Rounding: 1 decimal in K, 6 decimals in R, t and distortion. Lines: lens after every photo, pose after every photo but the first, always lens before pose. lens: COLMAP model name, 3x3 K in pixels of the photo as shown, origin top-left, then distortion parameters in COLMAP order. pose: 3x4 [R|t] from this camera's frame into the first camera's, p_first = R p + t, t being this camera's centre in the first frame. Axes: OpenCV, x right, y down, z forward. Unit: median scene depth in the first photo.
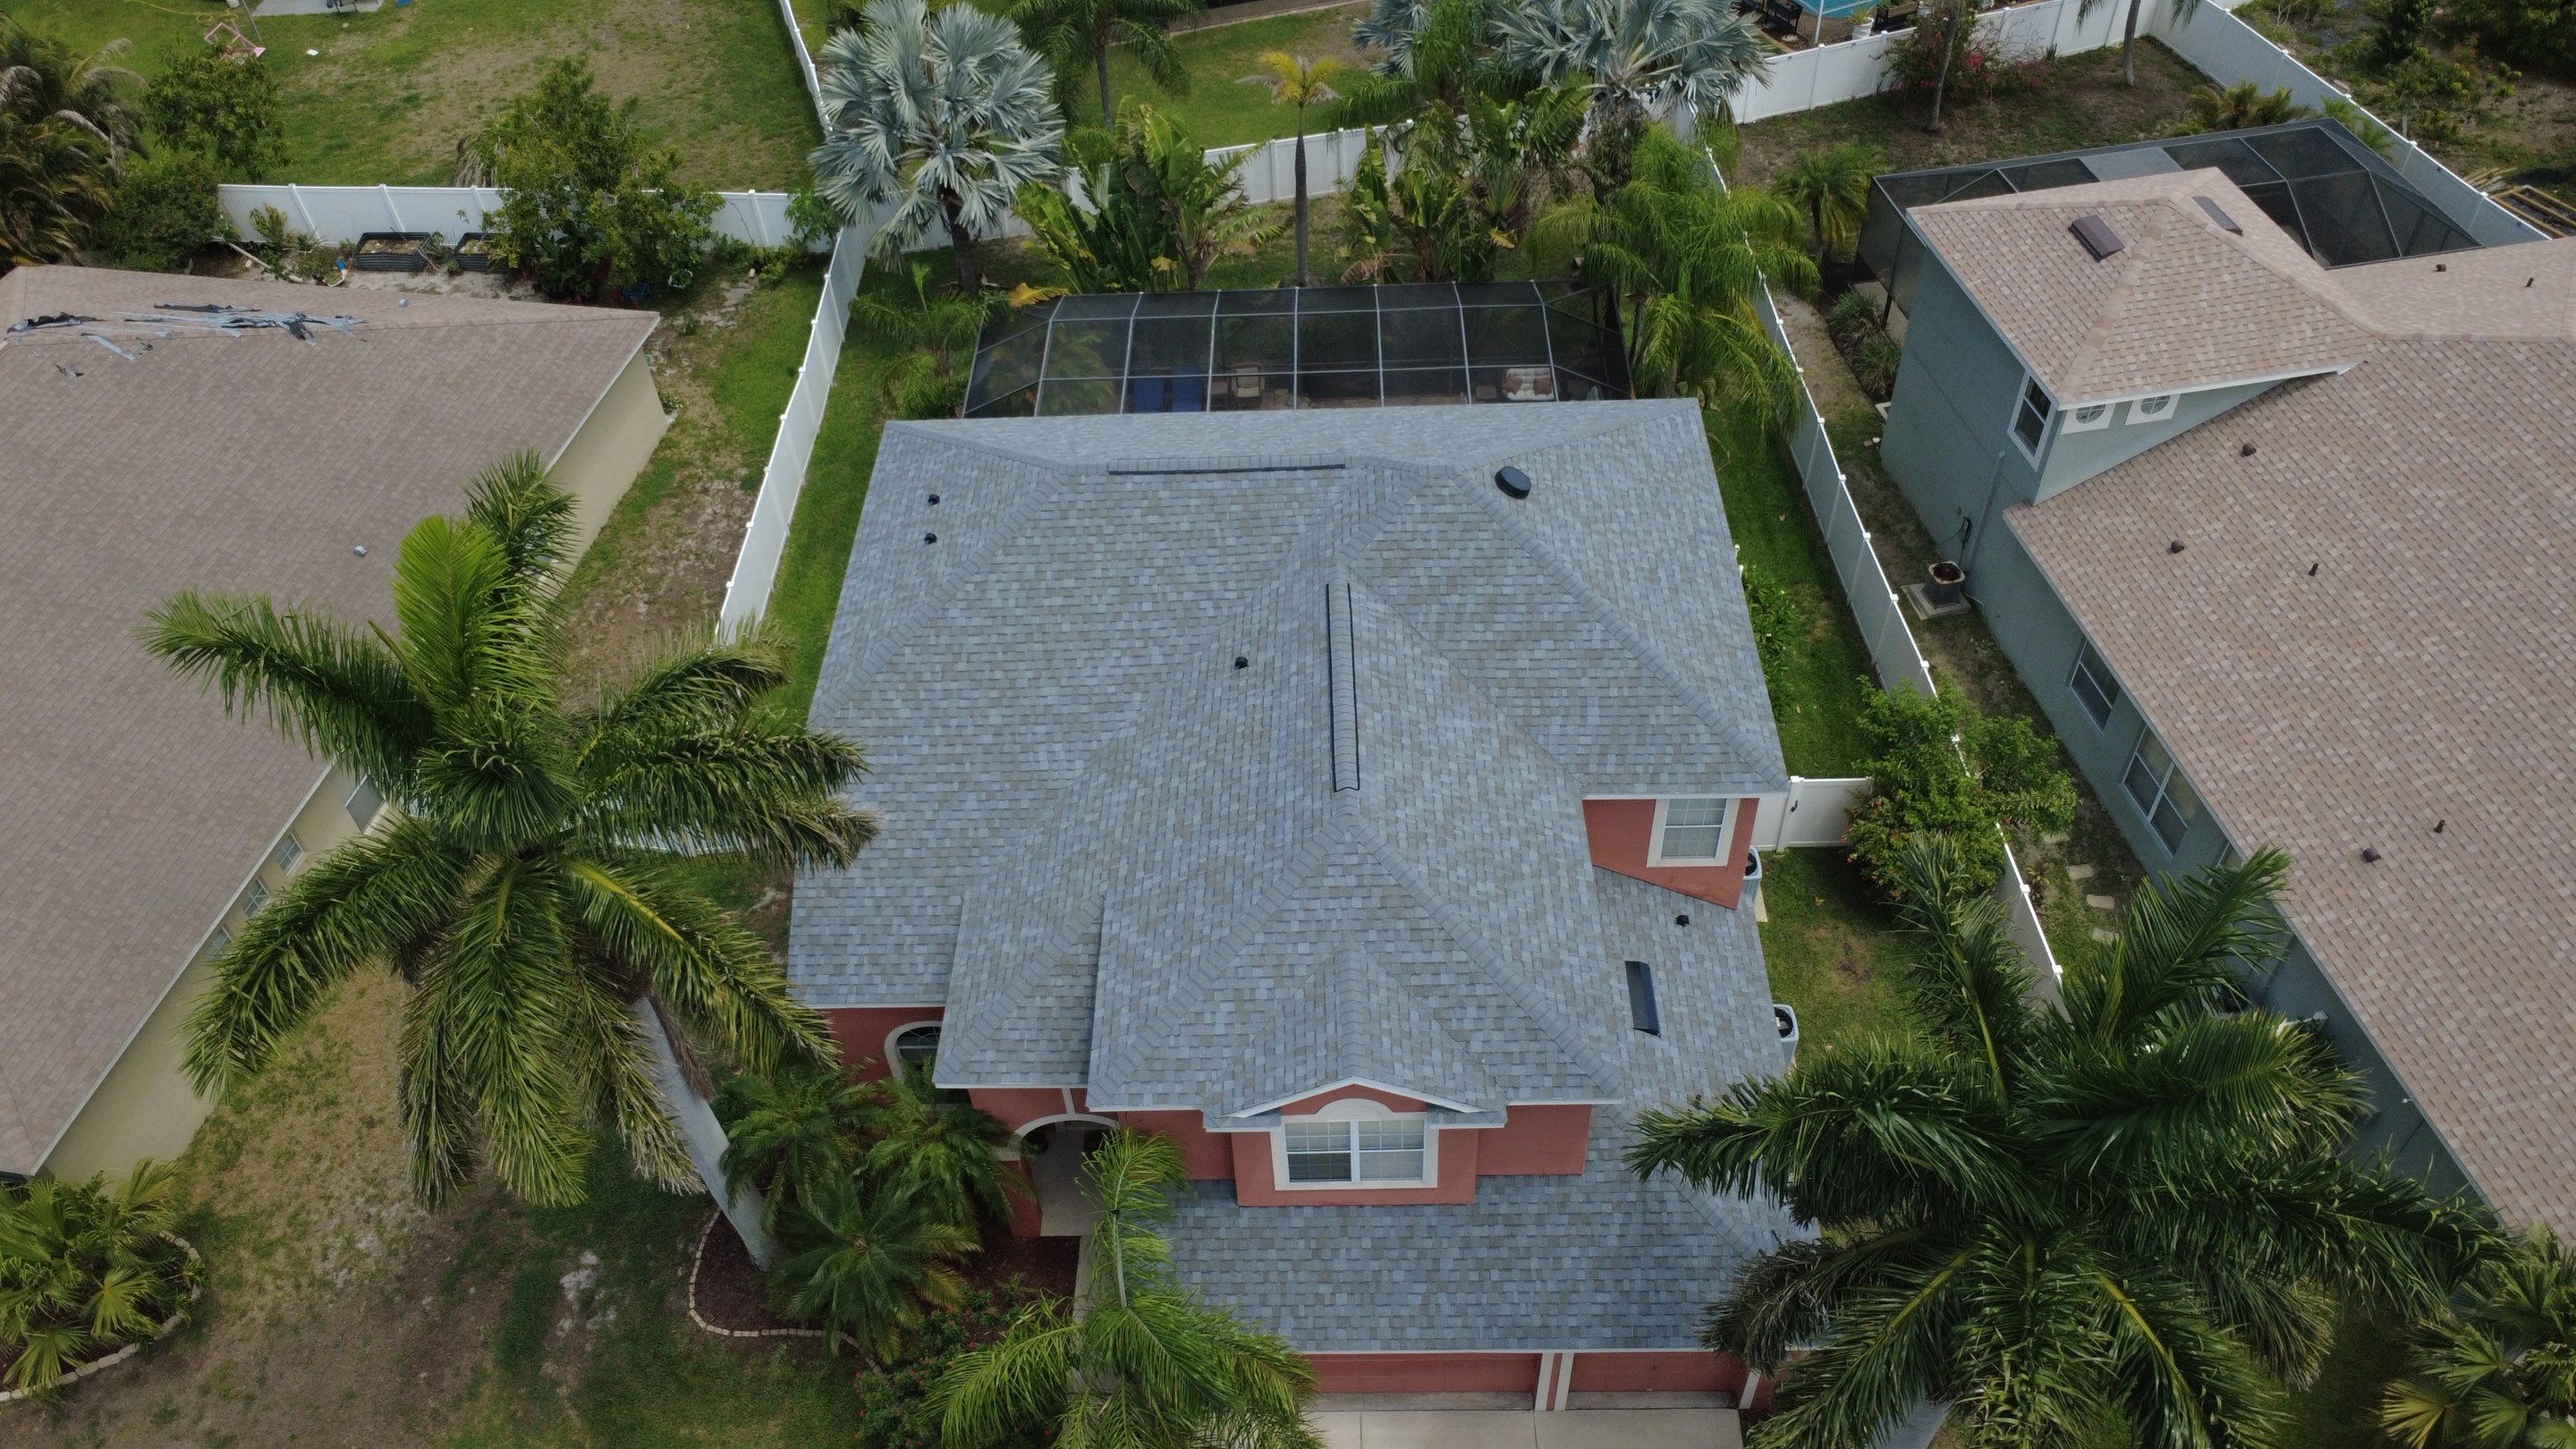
lens RADIAL K [[1878.2, 0, 1283.8], [0, 1878.2, 720.2], [0, 0, 1]] dist [-0.003214, 0.007267]
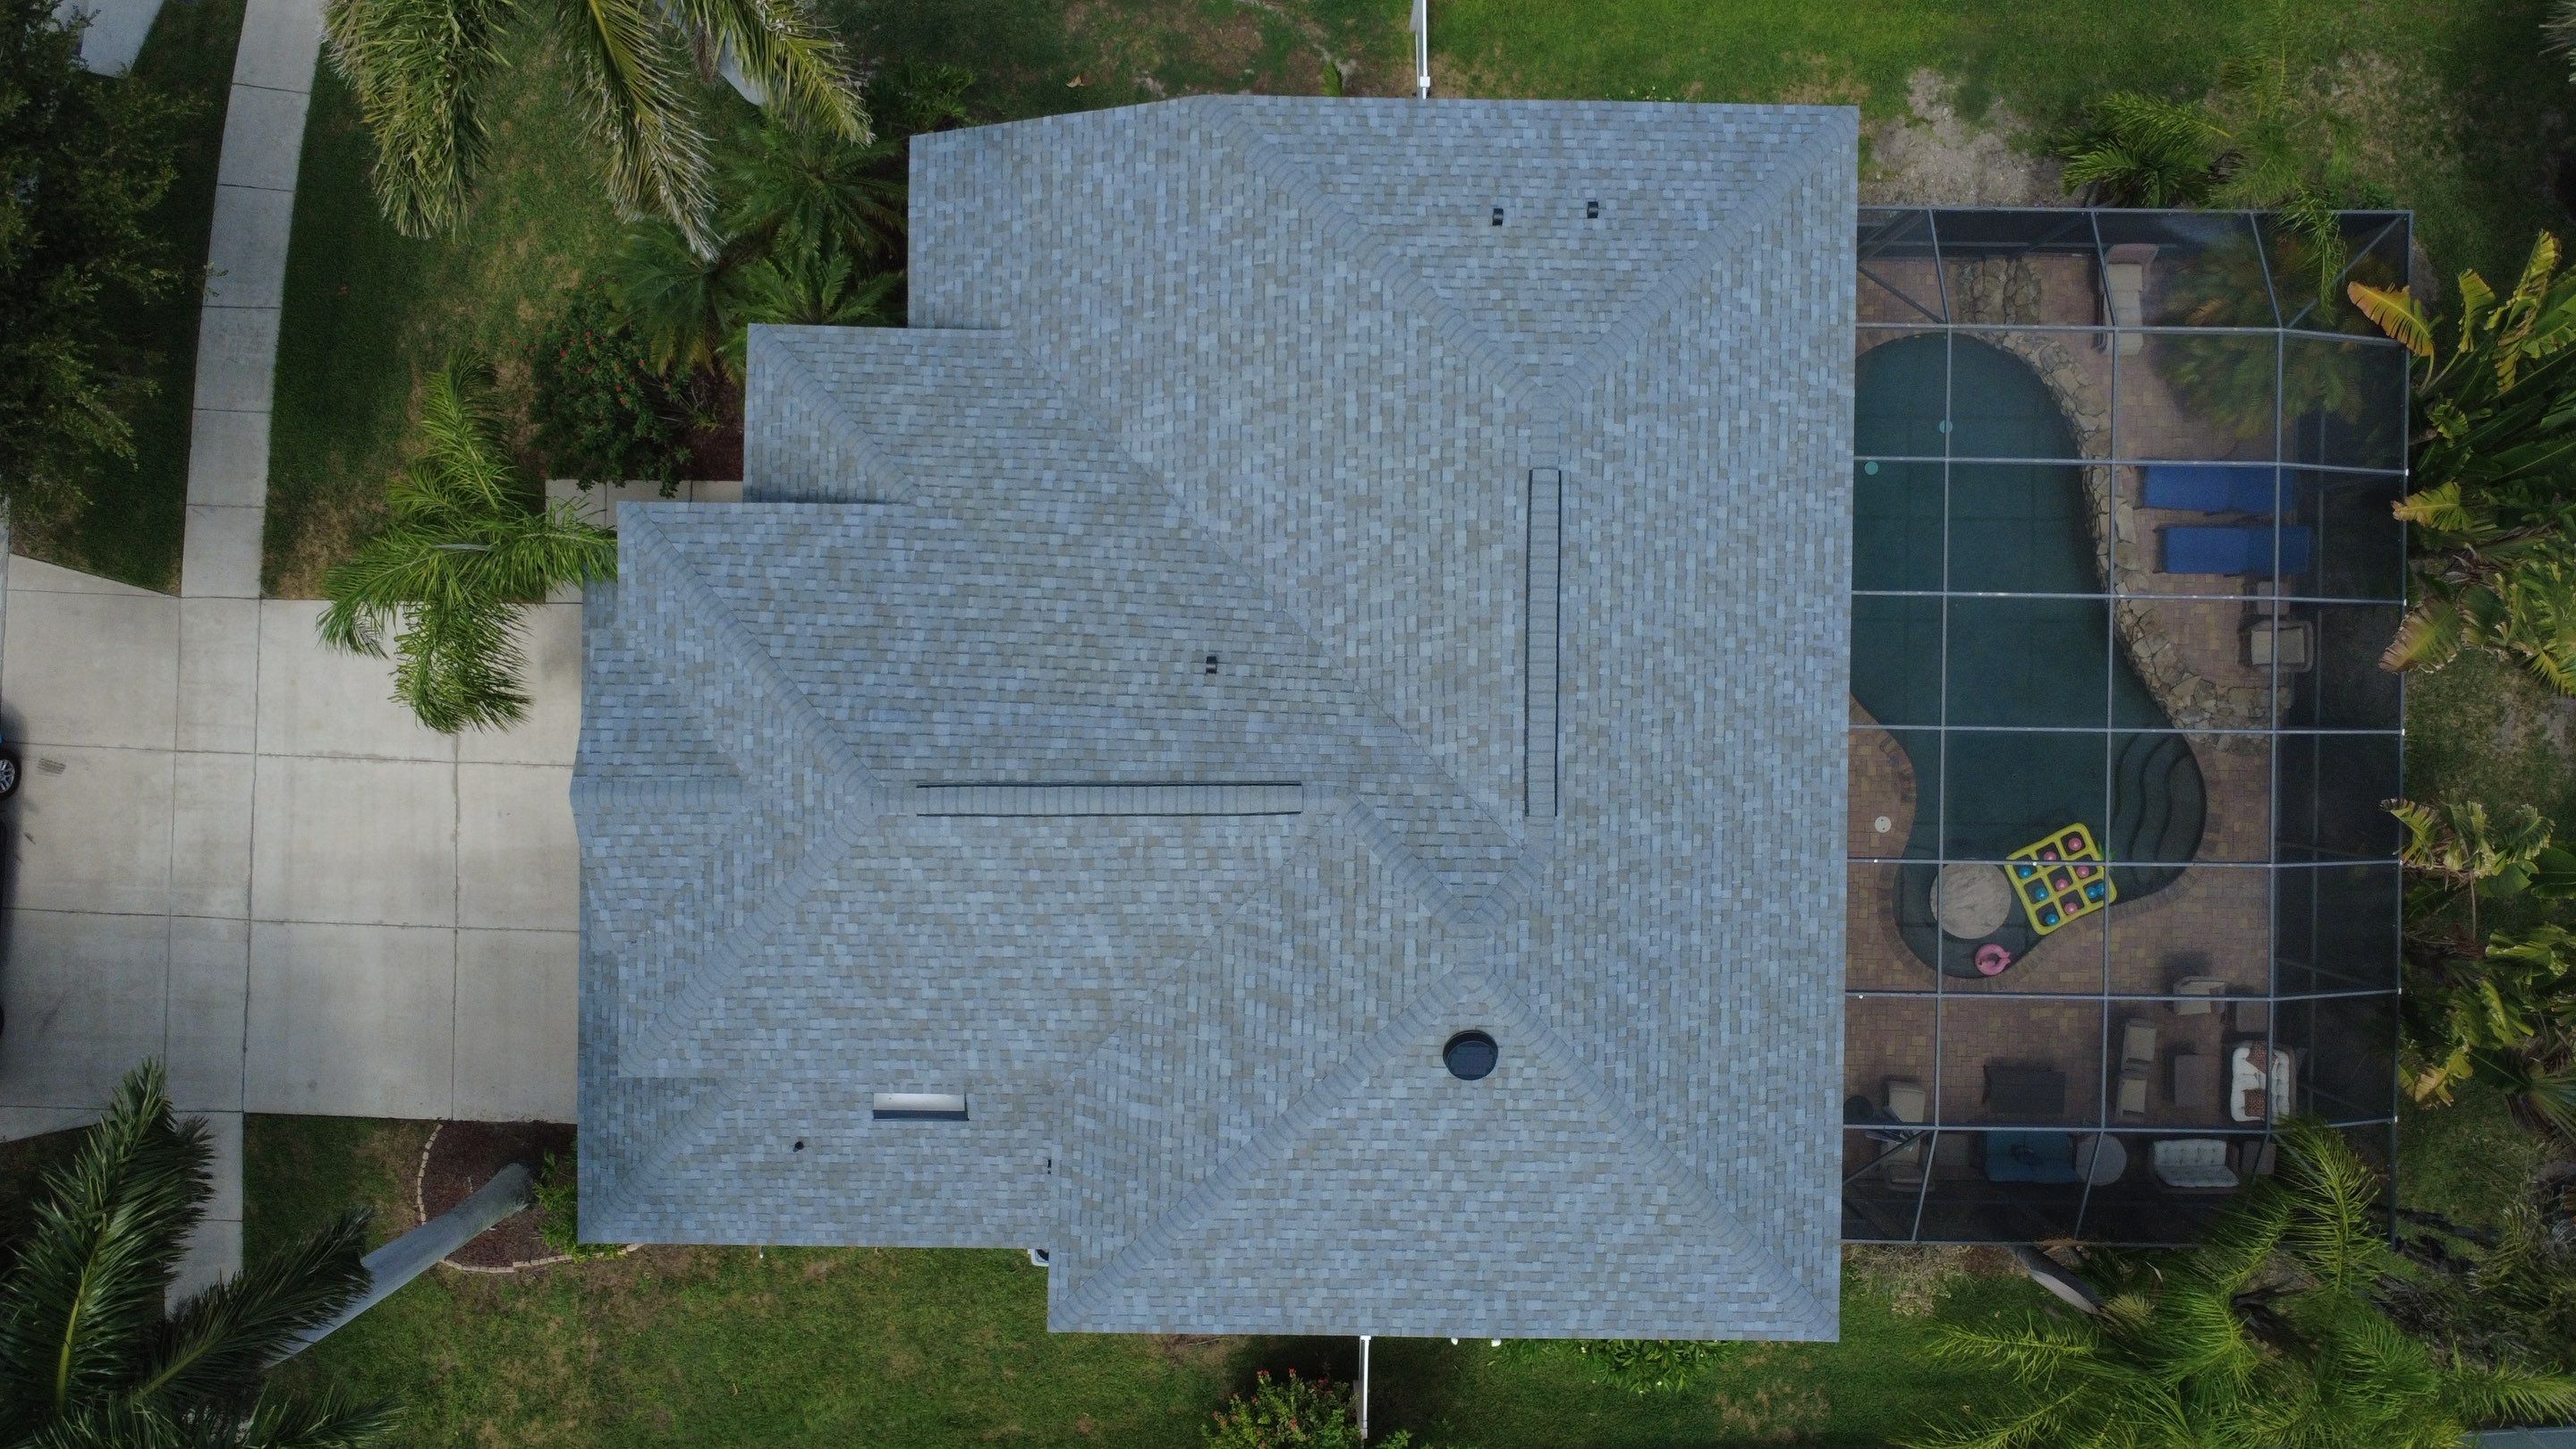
lens RADIAL K [[1878.2, 0, 1283.8], [0, 1878.2, 720.2], [0, 0, 1]] dist [-0.003214, 0.007267]
pose [[-0.003738, 0.998602, 0.052733, -0.039476], [-0.722020, -0.039180, 0.690762, -0.561938], [0.691862, -0.035493, 0.721157, 0.458990]]
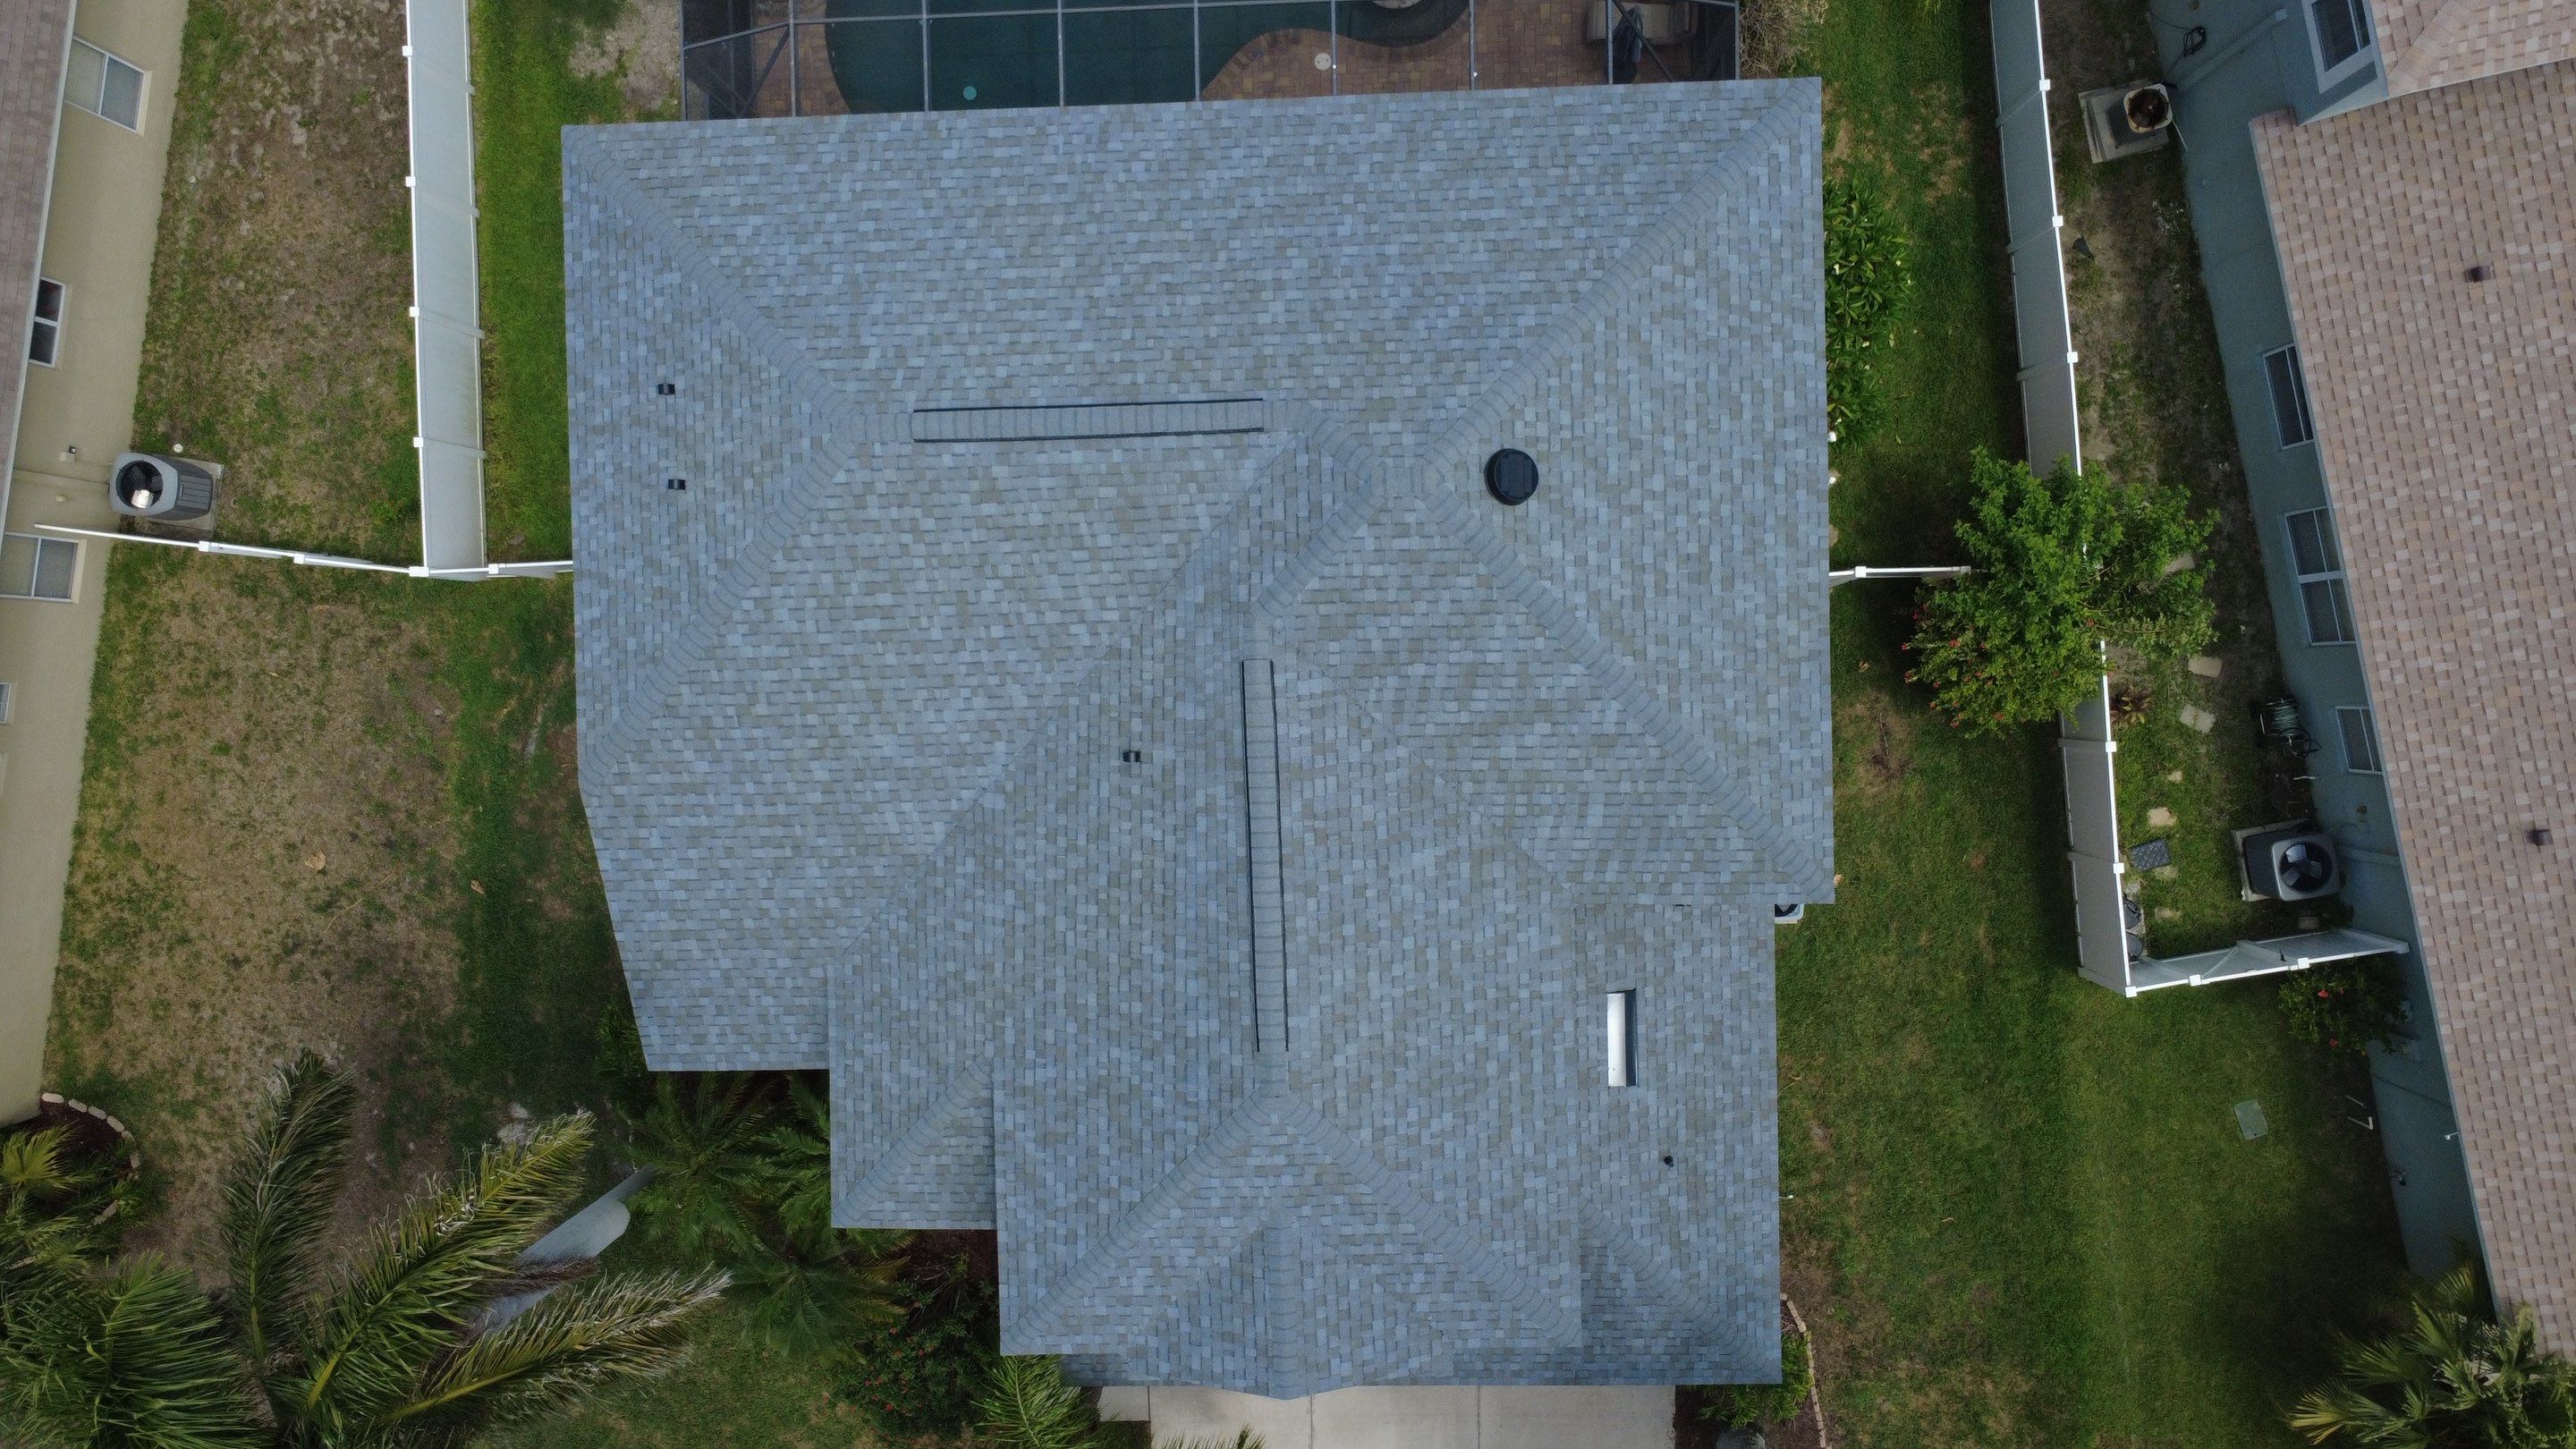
lens RADIAL K [[1878.2, 0, 1283.8], [0, 1878.2, 720.2], [0, 0, 1]] dist [-0.003214, 0.007267]
pose [[0.999431, -0.031667, -0.011584, 0.045782], [0.030542, 0.704587, 0.708960, -0.554793], [-0.014289, -0.708911, 0.705153, 0.468416]]
